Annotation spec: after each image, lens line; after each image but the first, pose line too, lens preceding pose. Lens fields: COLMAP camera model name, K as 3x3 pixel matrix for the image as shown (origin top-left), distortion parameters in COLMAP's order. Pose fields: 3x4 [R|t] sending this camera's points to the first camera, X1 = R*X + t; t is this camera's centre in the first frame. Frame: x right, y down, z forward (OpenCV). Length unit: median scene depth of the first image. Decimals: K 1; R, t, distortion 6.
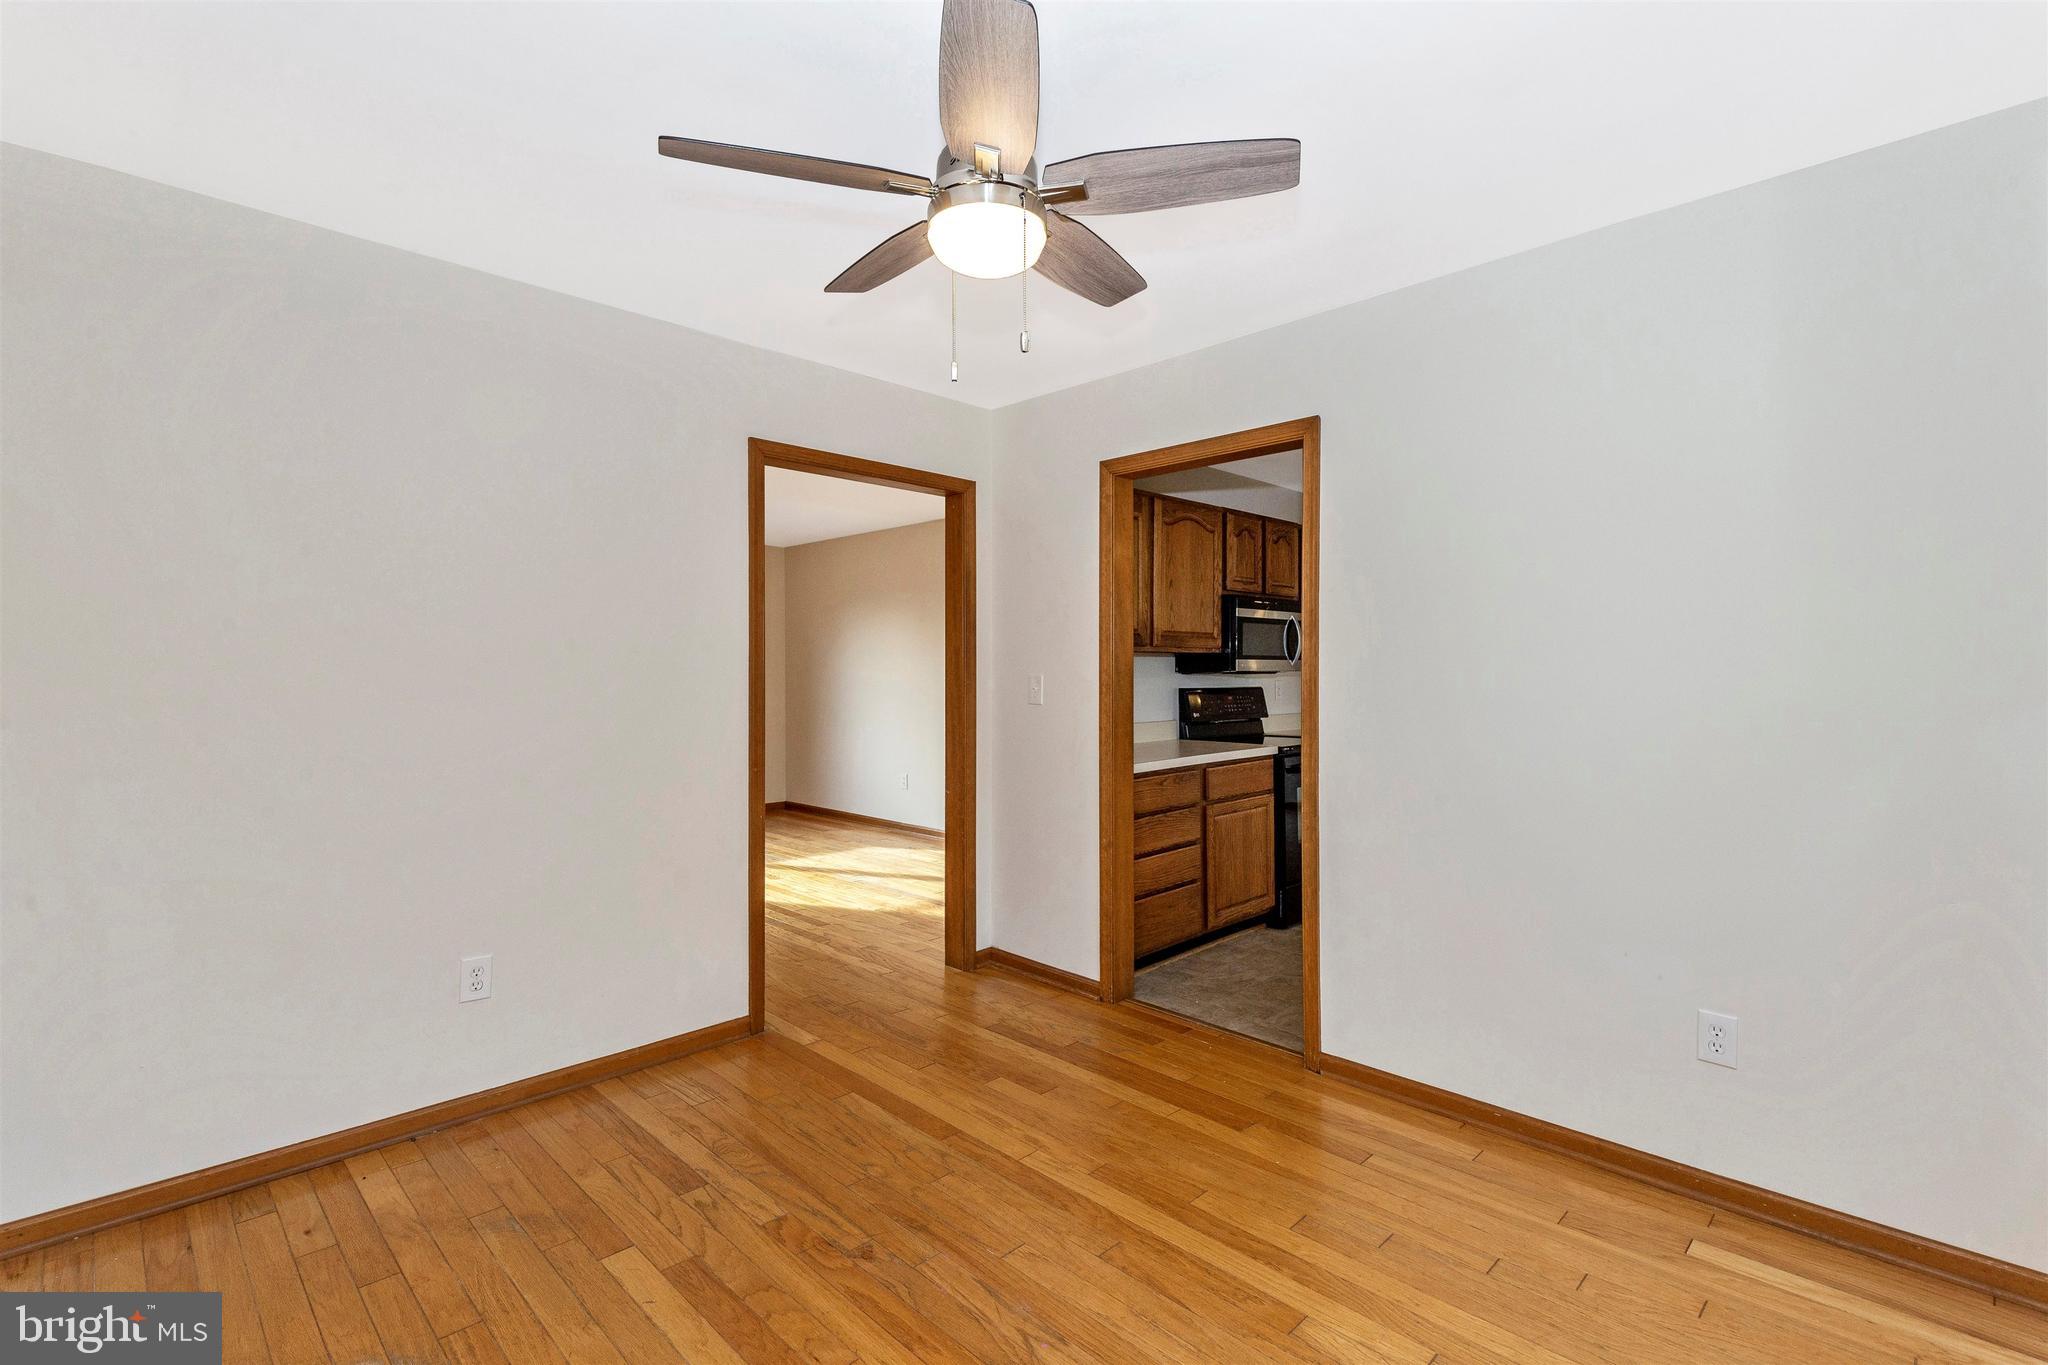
lens RADIAL K [[920.3, 0, 1021.9], [0, 920.3, 673.6], [0, 0, 1]] dist [0.013659, -0.000611]
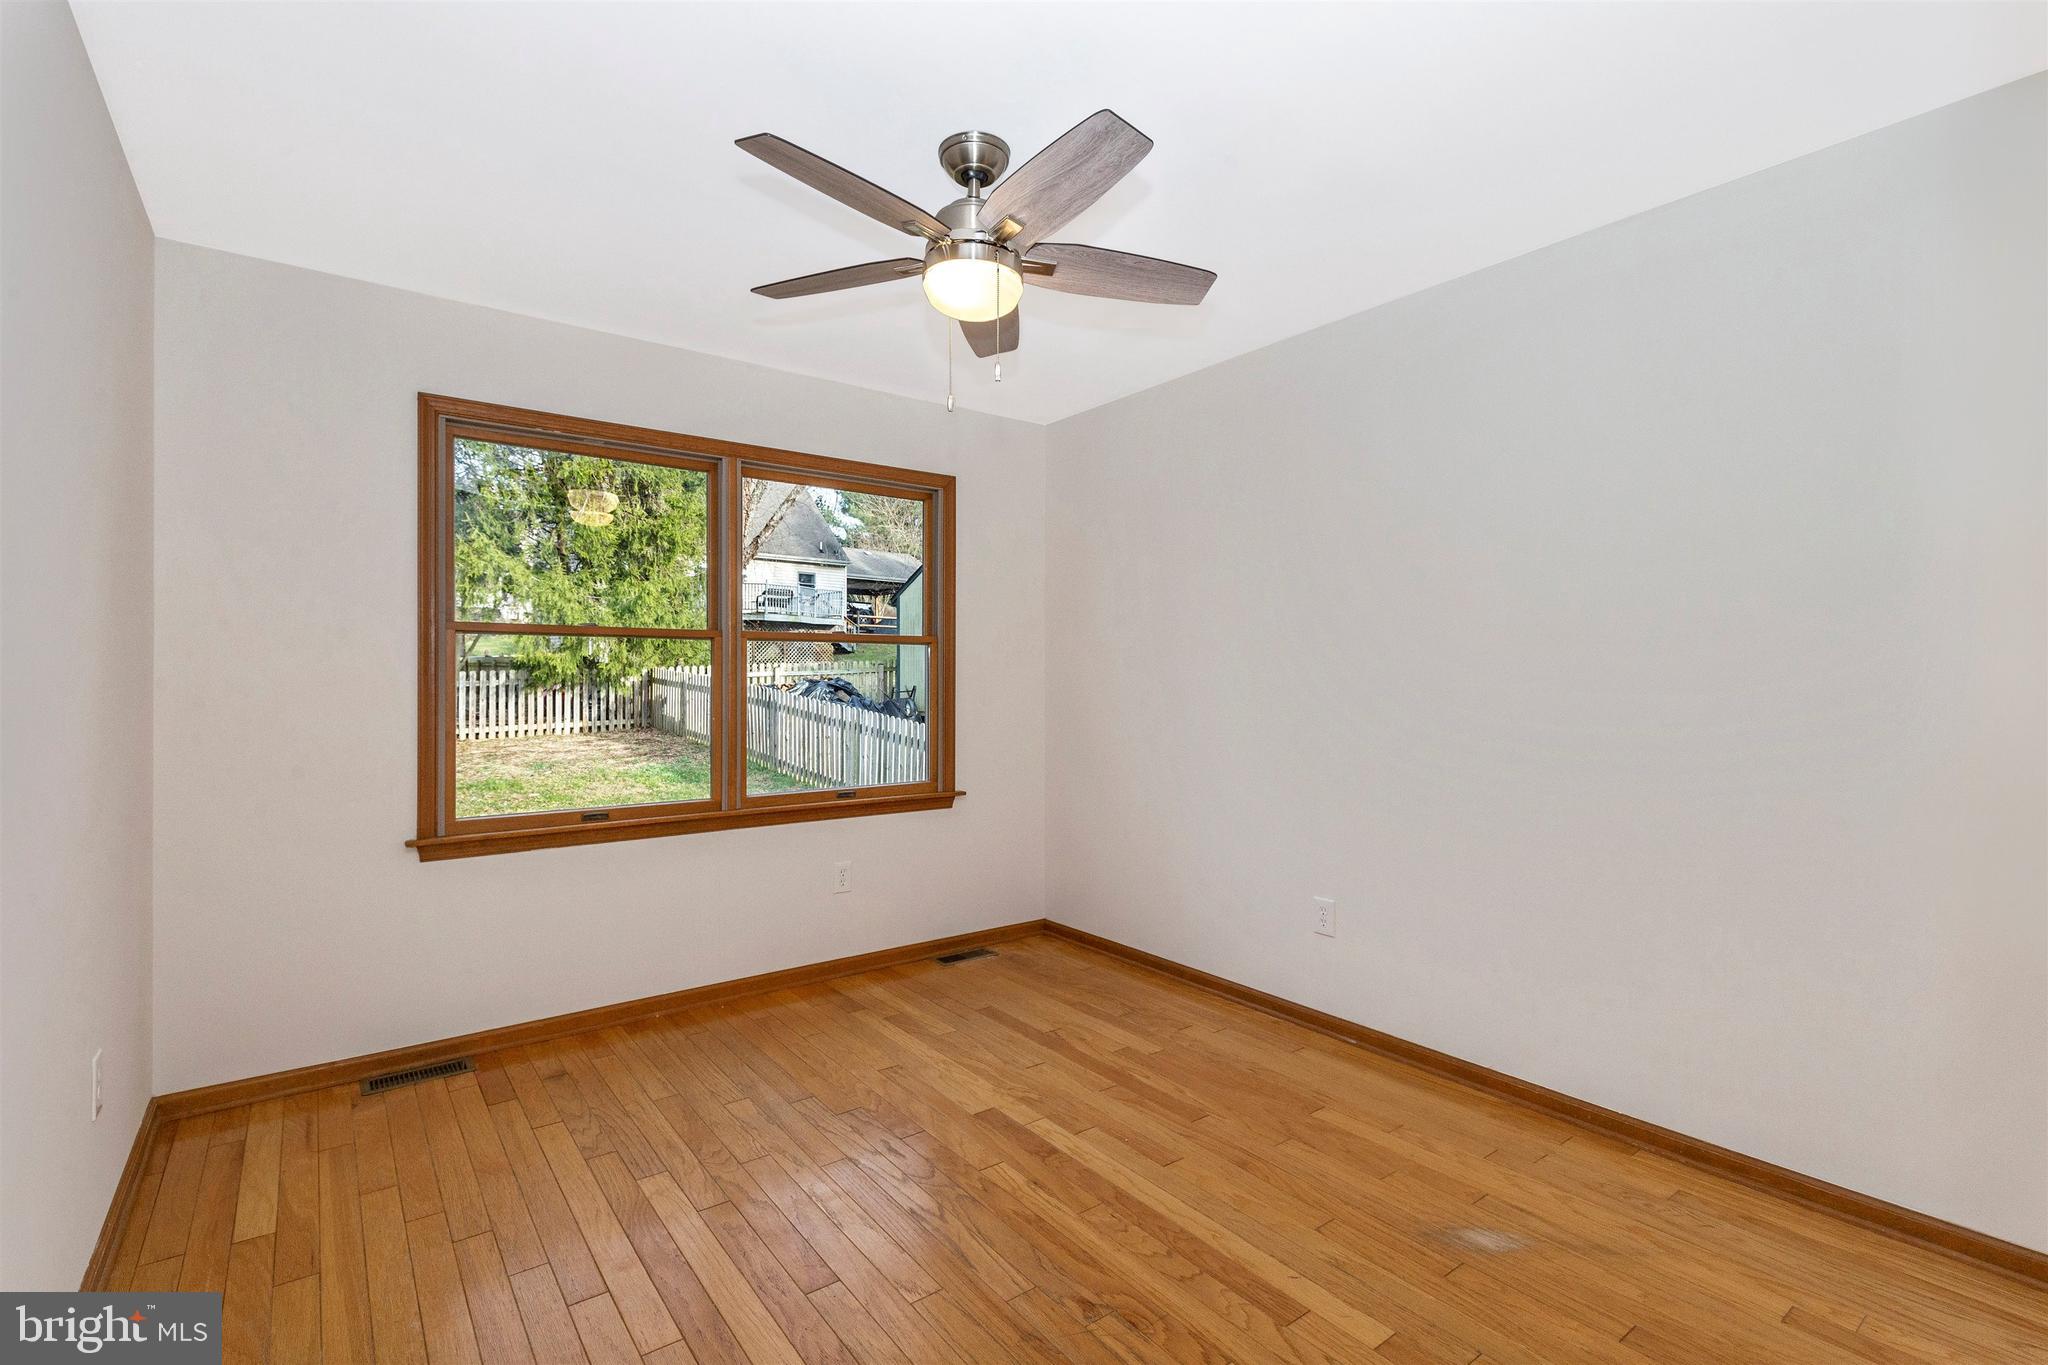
lens RADIAL K [[920.3, 0, 1021.9], [0, 920.3, 673.6], [0, 0, 1]] dist [0.013659, -0.000611]
pose [[-0.992740, -0.006639, 0.120099, -0.215950], [-0.006620, 0.999978, 0.000555, 0.016705], [-0.120100, -0.000244, -0.992762, 1.980331]]
